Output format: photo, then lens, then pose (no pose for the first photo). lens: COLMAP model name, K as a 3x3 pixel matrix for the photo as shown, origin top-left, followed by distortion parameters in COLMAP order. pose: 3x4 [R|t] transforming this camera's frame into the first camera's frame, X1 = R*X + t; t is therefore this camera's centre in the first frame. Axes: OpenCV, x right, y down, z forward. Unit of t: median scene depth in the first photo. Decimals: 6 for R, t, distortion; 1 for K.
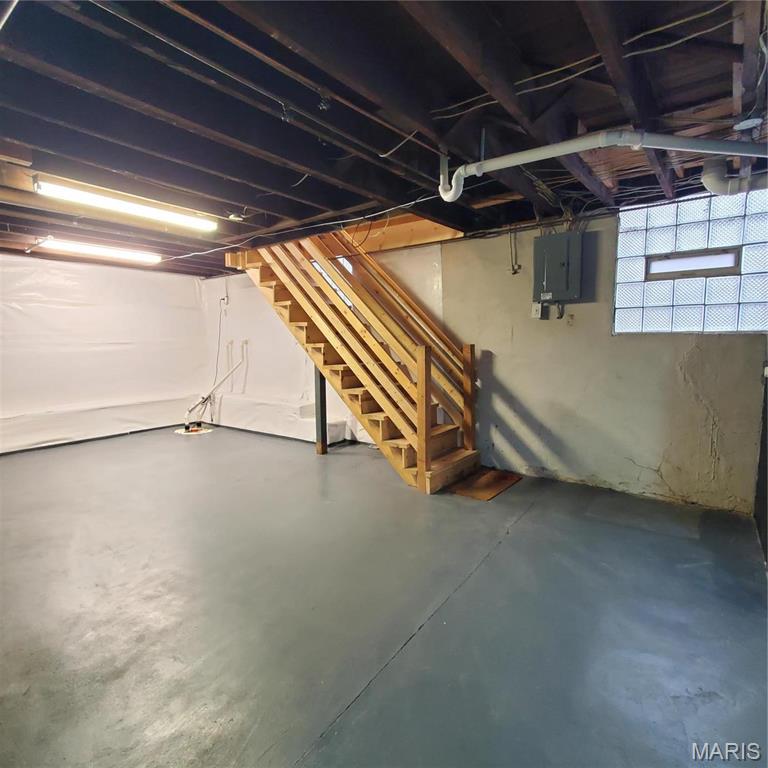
lens RADIAL K [[425.2, 0, 384.0], [0, 425.2, 388.0], [0, 0, 1]] dist [-0.002075, 0.000325]
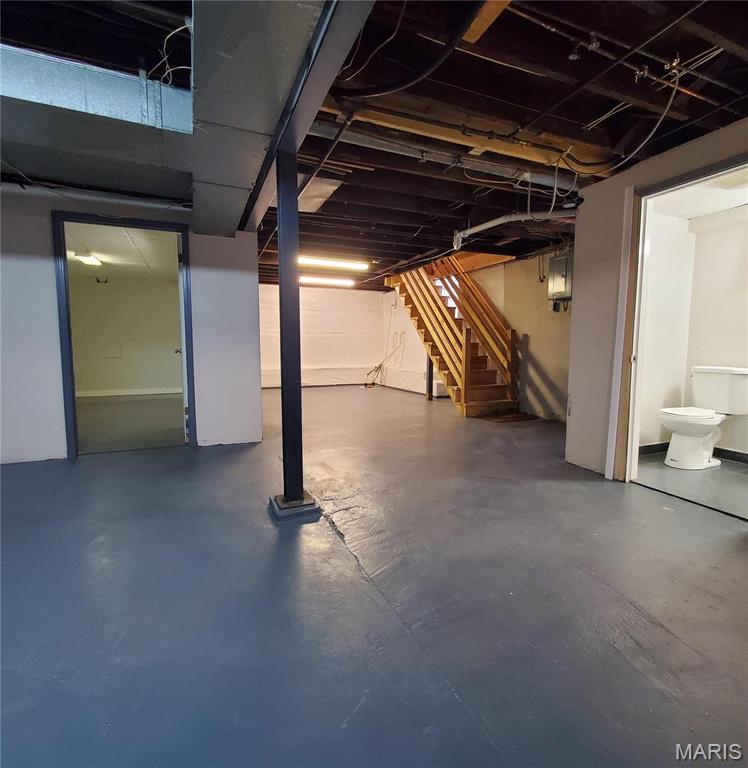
lens RADIAL K [[422.7, 0, 374.1], [0, 422.7, 384.2], [0, 0, 1]] dist [0.000355, -0.000136]
pose [[0.858929, 0.067123, -0.507677, 0.539869], [-0.080756, 0.996722, -0.004847, 0.135602], [0.505688, 0.045161, 0.861534, -0.526512]]
